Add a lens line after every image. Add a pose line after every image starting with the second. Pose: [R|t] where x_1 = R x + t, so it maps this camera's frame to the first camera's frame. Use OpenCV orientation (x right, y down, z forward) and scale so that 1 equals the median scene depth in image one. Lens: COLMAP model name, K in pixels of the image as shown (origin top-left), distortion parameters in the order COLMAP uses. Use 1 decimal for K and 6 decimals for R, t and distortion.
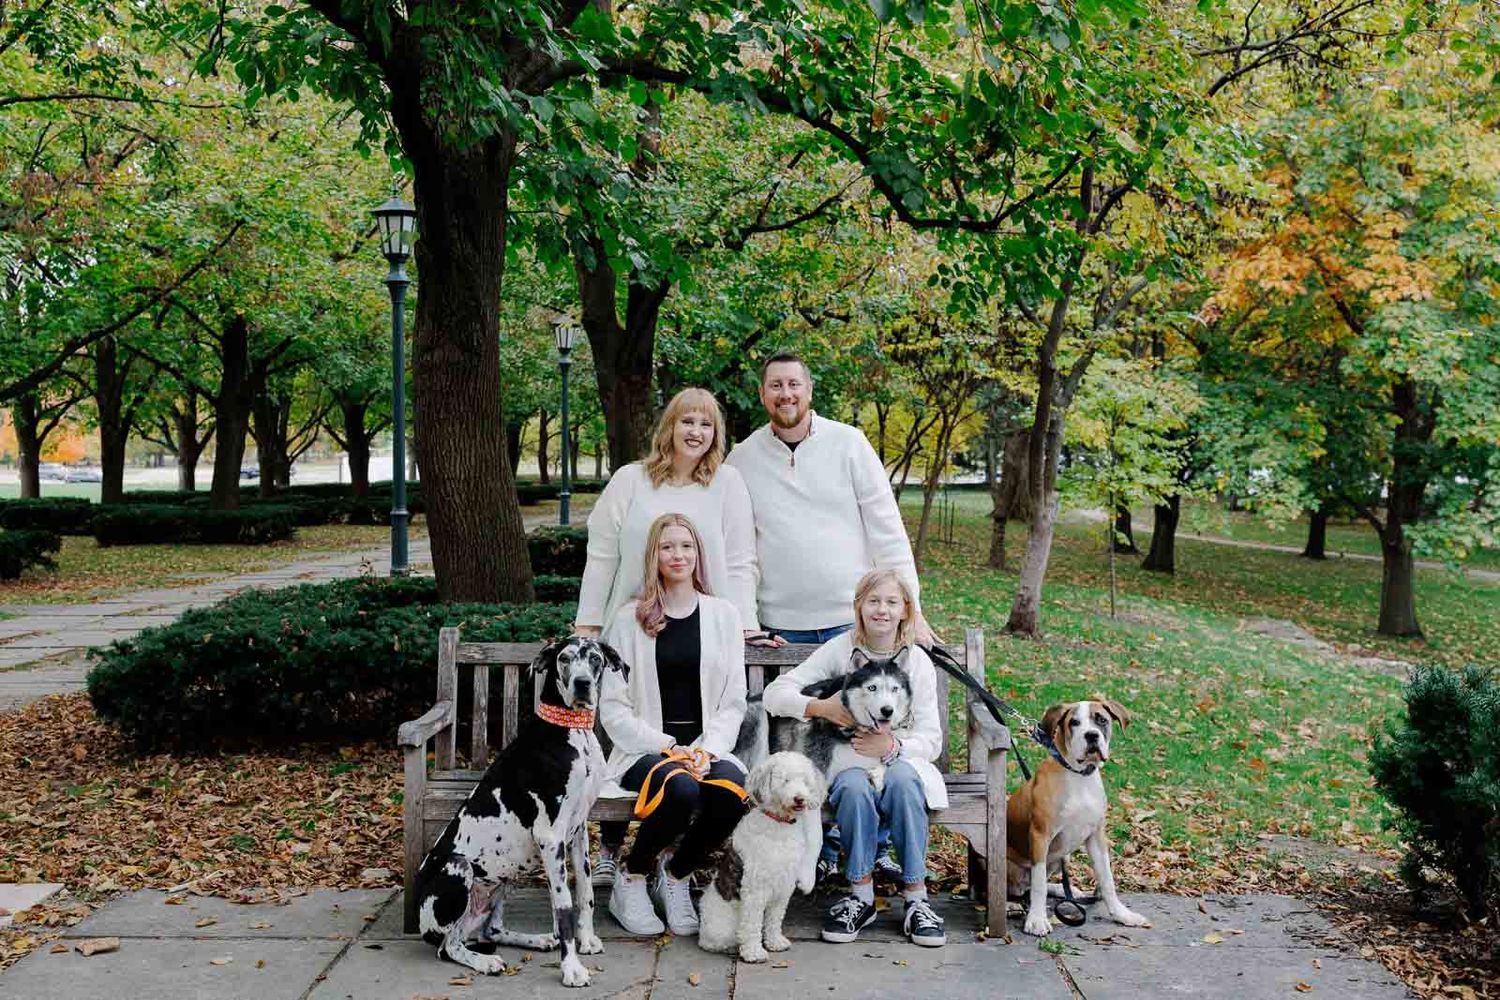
lens RADIAL K [[3026.6, 0, 750.0], [0, 3026.6, 500.0], [0, 0, 1]] dist [0.011363, 0.068797]
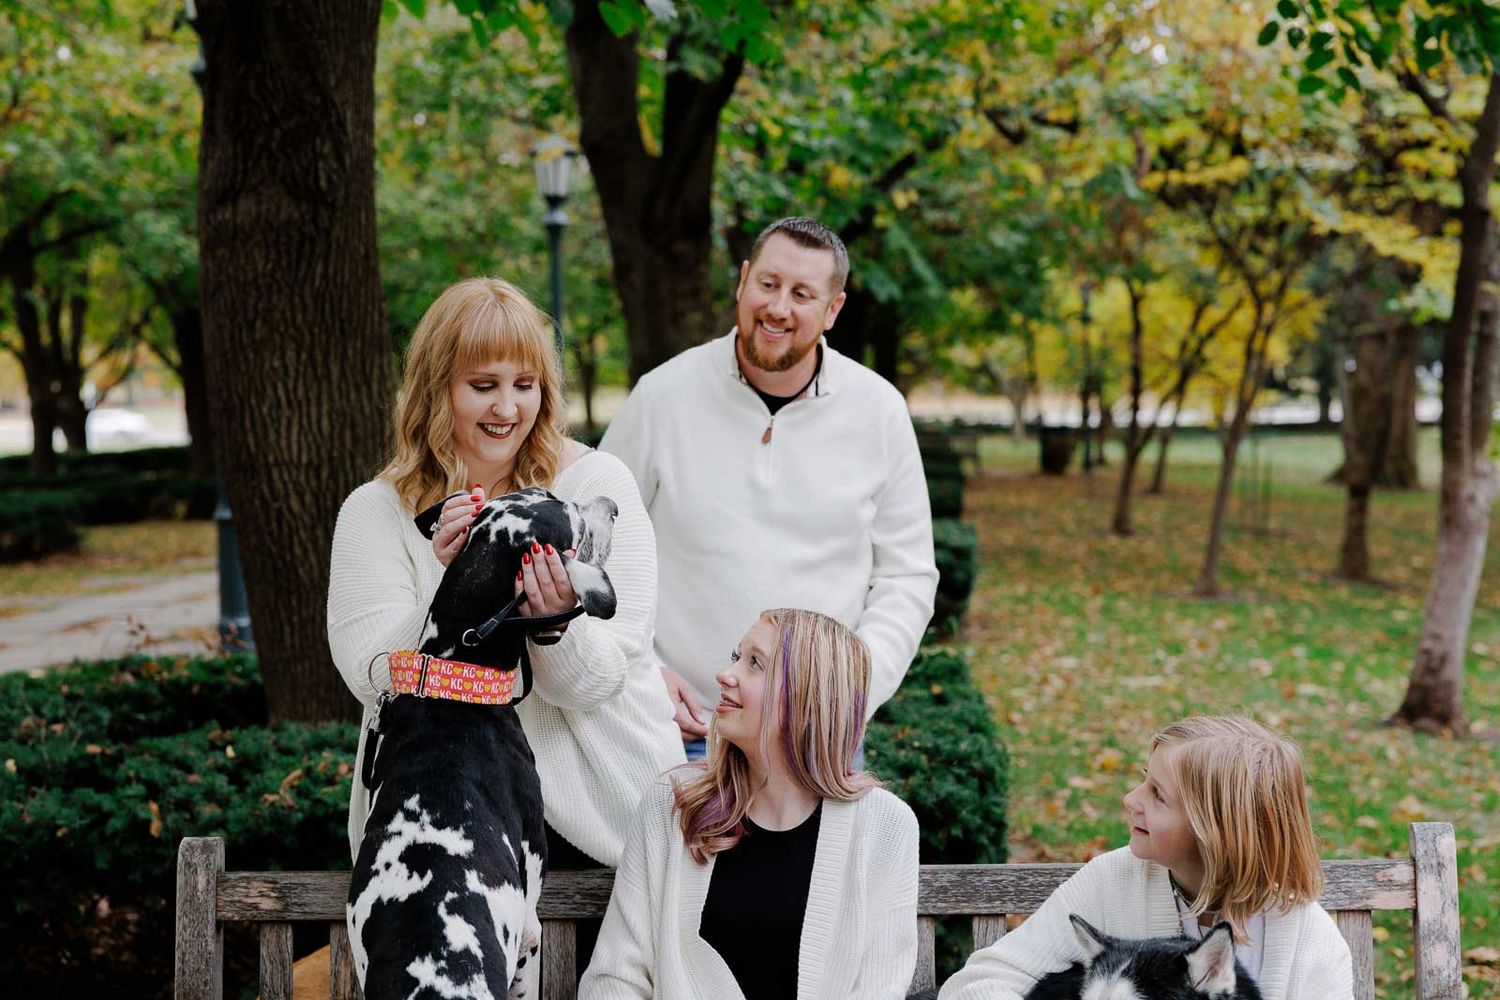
lens RADIAL K [[3054.7, 0, 750.0], [0, 3054.7, 500.0], [0, 0, 1]] dist [-0.040555, -0.233224]
pose [[0.998431, -0.019253, -0.052587, 0.001808], [0.021439, 0.998915, 0.041340, -0.017329], [0.051734, -0.042402, 0.997760, 0.452150]]
